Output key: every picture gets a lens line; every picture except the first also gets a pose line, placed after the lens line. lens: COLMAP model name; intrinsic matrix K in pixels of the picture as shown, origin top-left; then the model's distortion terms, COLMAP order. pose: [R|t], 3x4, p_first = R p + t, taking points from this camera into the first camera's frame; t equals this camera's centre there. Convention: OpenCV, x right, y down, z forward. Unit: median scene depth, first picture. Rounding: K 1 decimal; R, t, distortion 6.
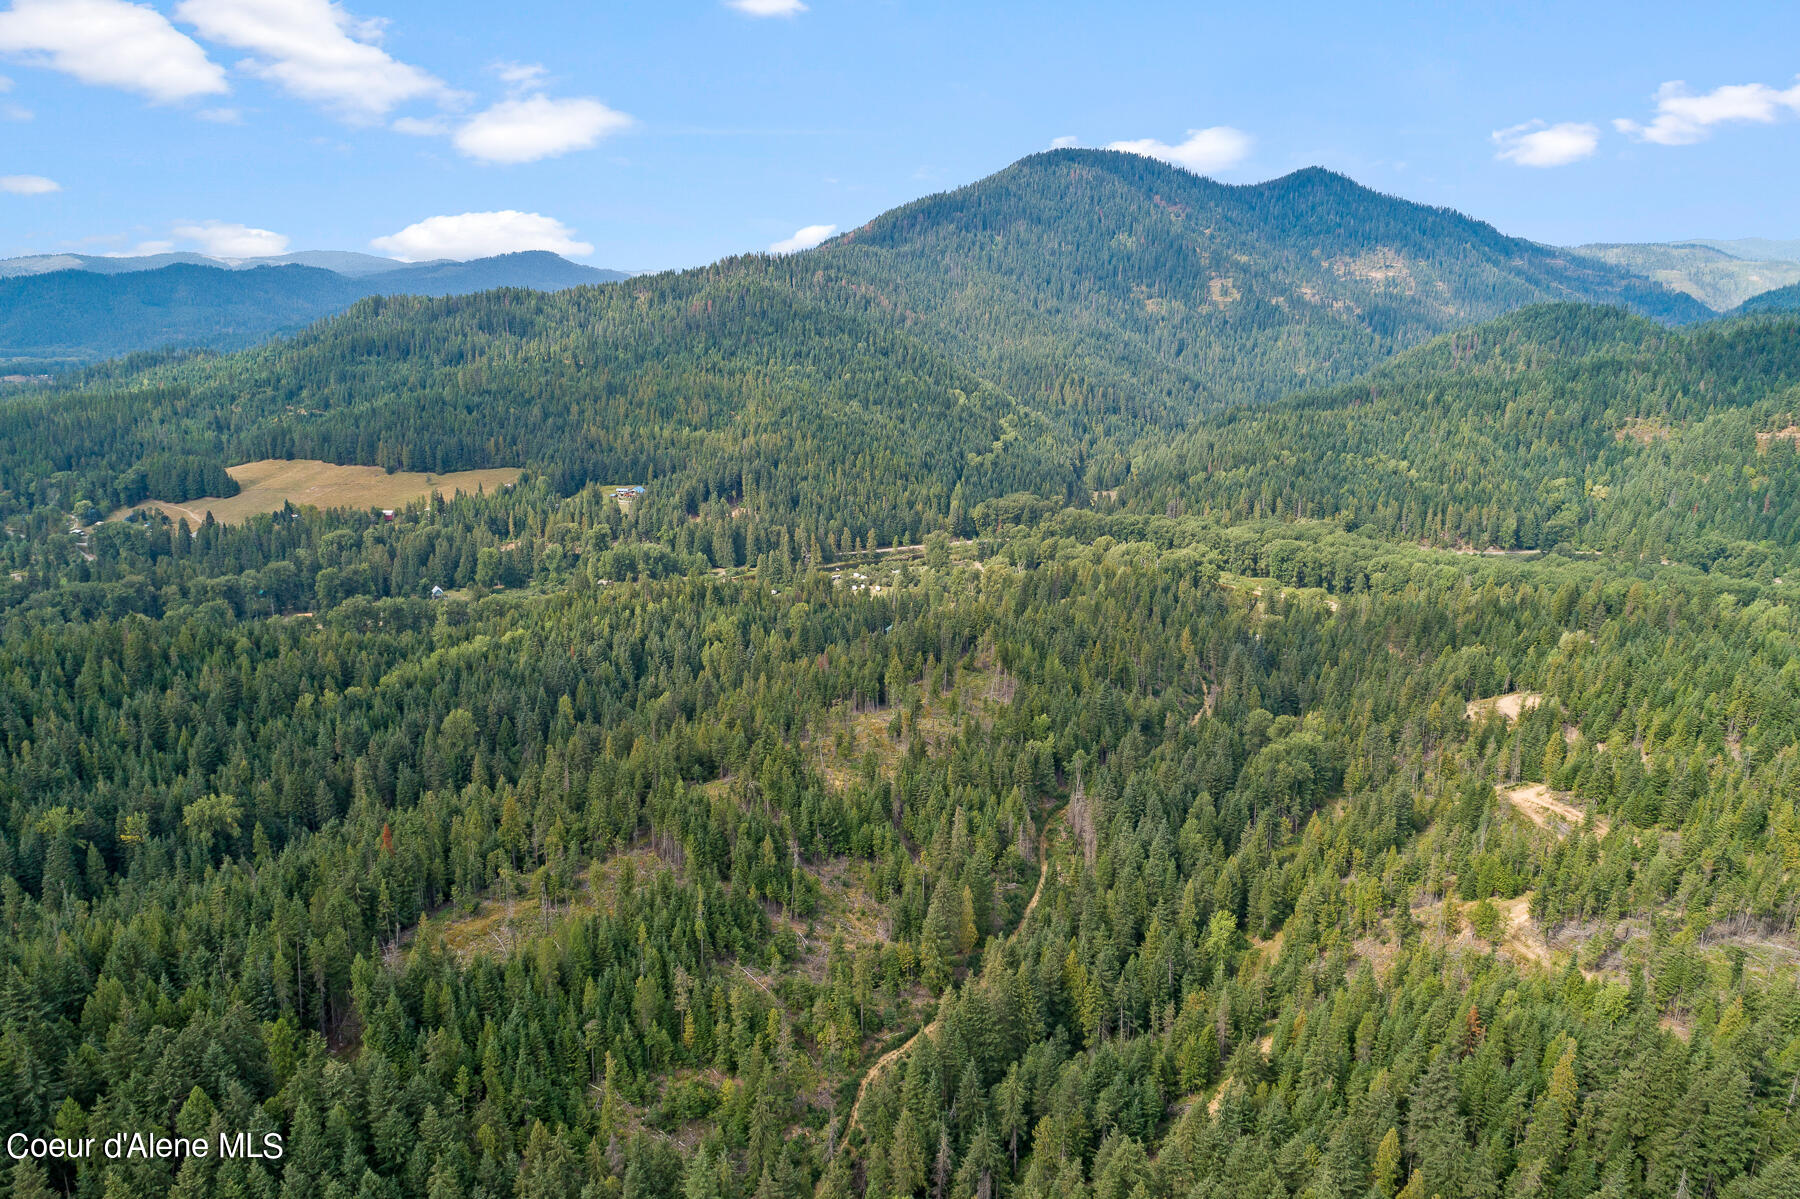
lens RADIAL K [[1196.4, 0, 900.0], [0, 1196.4, 599.5], [0, 0, 1]] dist [-0.004009, -0.001718]
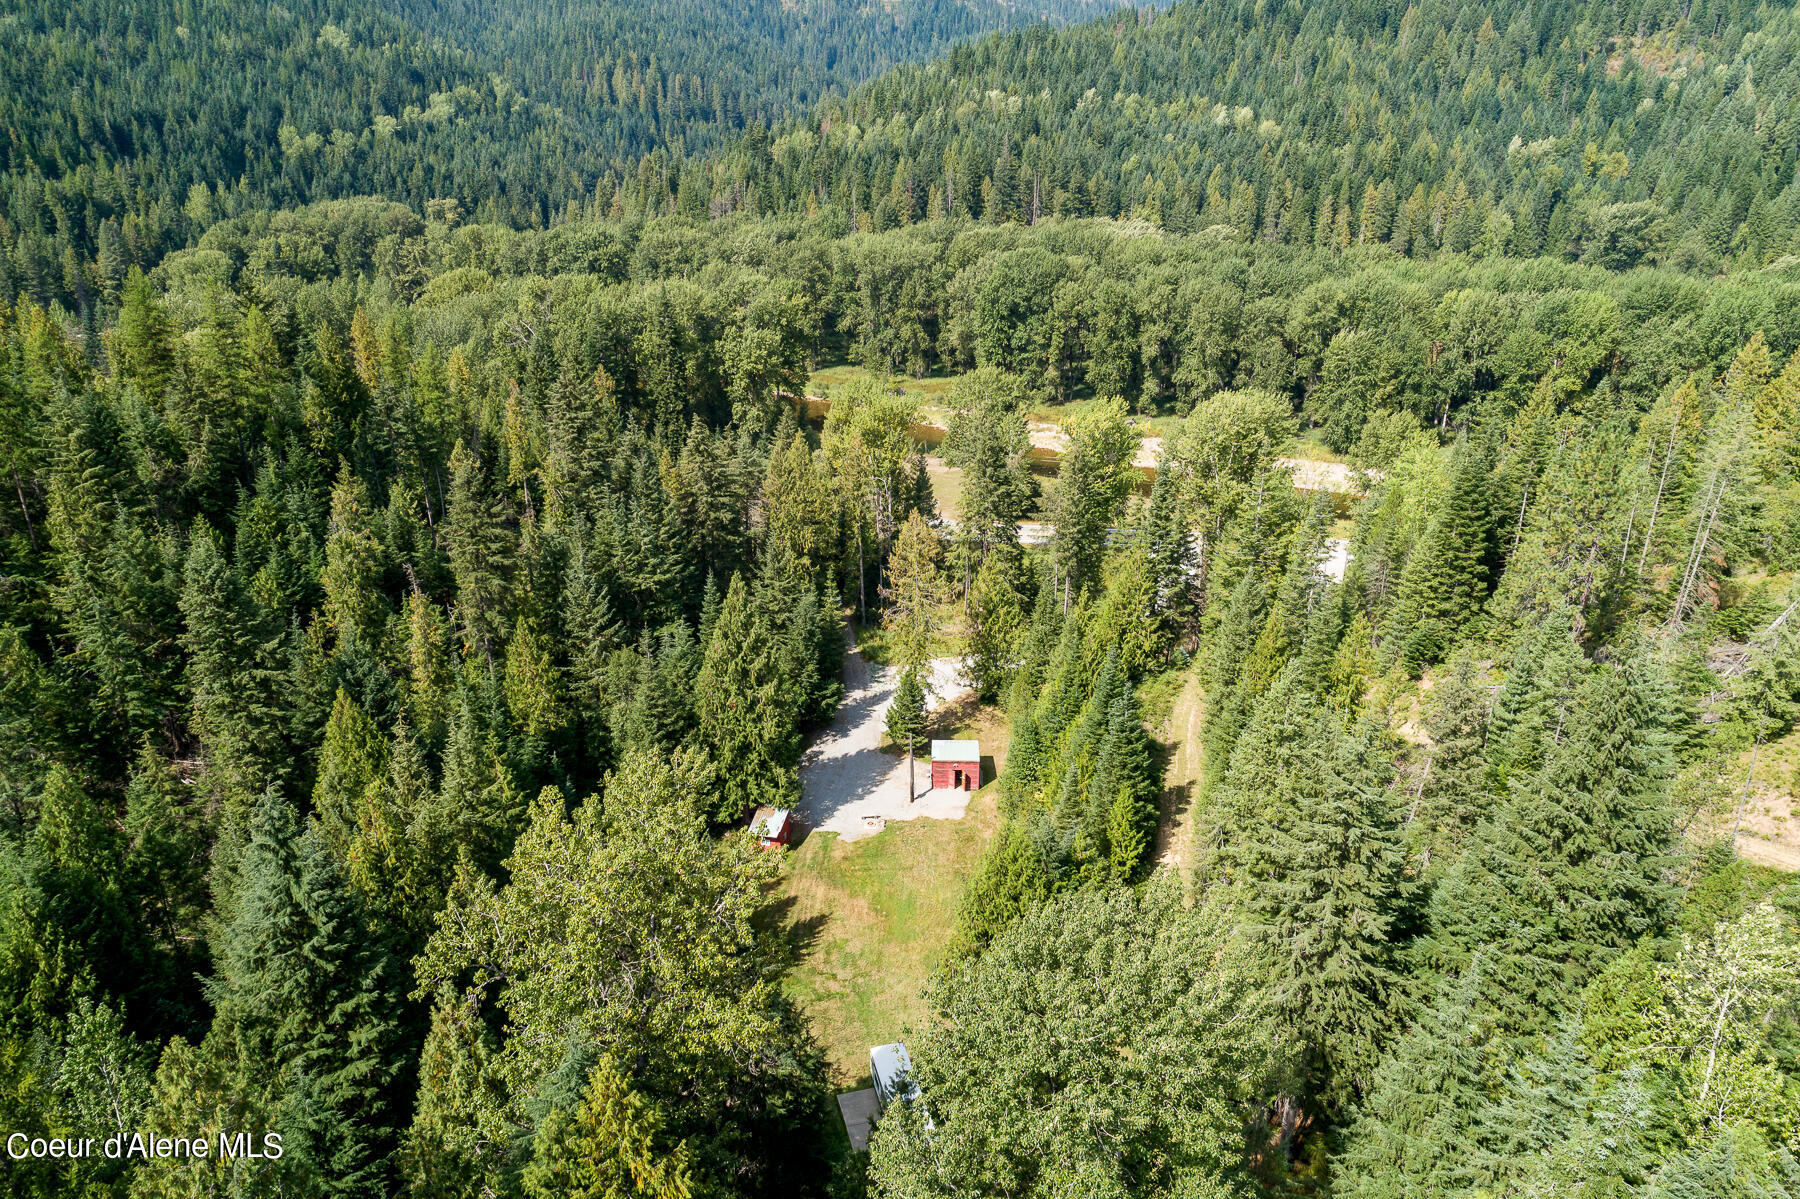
lens RADIAL K [[1196.4, 0, 900.0], [0, 1196.4, 599.5], [0, 0, 1]] dist [-0.004009, -0.001718]
pose [[0.969707, -0.095799, 0.224702, 0.184681], [0.063361, 0.987048, 0.147380, -0.006160], [-0.235910, -0.128678, 0.963218, 0.601552]]
